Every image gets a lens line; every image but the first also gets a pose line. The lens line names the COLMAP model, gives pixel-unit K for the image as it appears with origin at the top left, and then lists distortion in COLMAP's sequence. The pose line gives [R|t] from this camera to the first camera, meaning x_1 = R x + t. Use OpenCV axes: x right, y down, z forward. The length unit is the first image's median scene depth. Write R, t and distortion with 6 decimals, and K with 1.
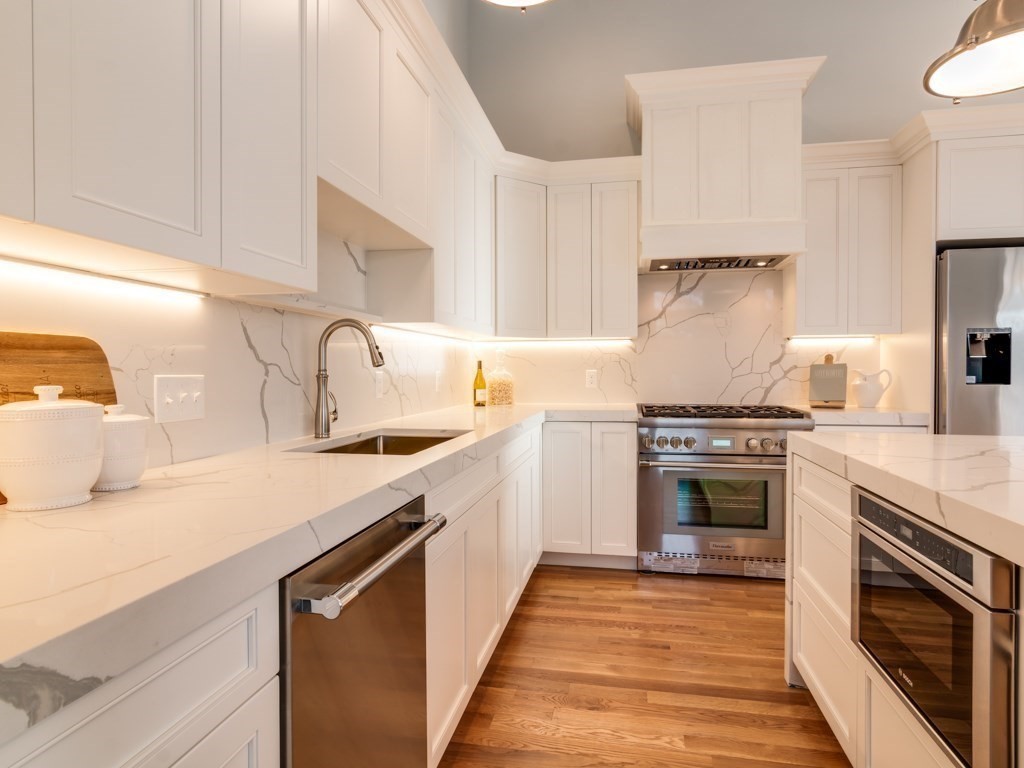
lens RADIAL K [[583.9, 0, 512.8], [0, 583.9, 383.2], [0, 0, 1]] dist [-0.001629, 0.000518]
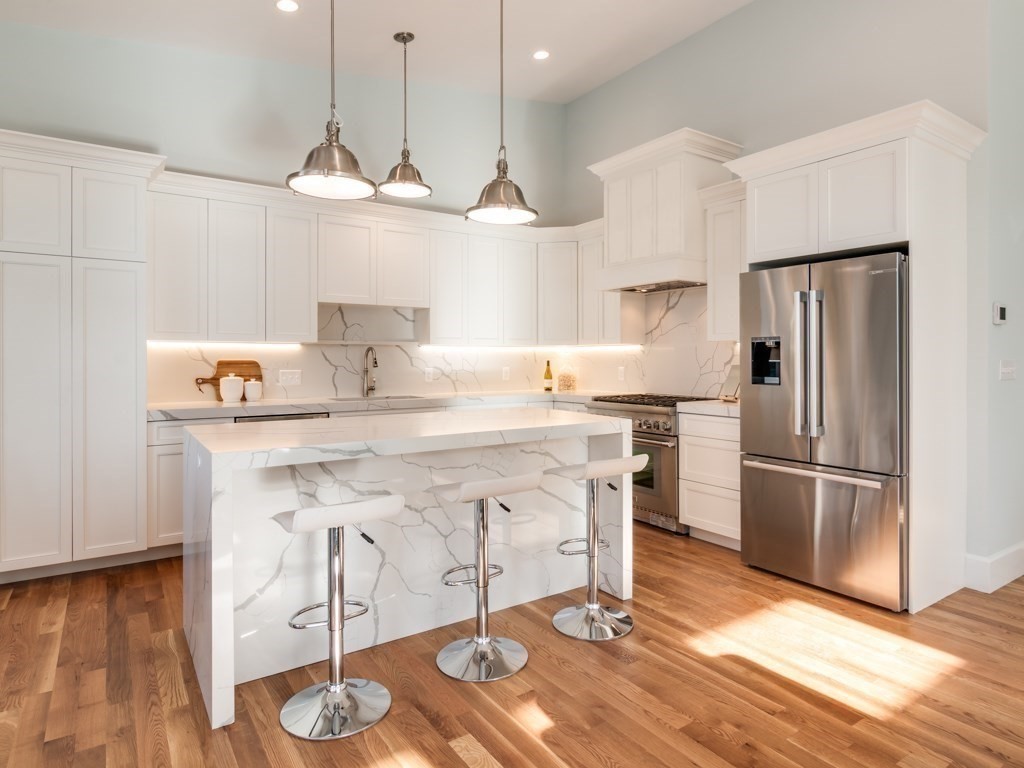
lens RADIAL K [[583.9, 0, 512.9], [0, 583.9, 374.6], [0, 0, 1]] dist [-0.001629, 0.000518]
pose [[0.706343, 0.019299, -0.707607, 0.974158], [-0.015961, 0.999808, 0.011336, -0.017880], [0.707690, 0.003287, 0.706516, -0.145065]]
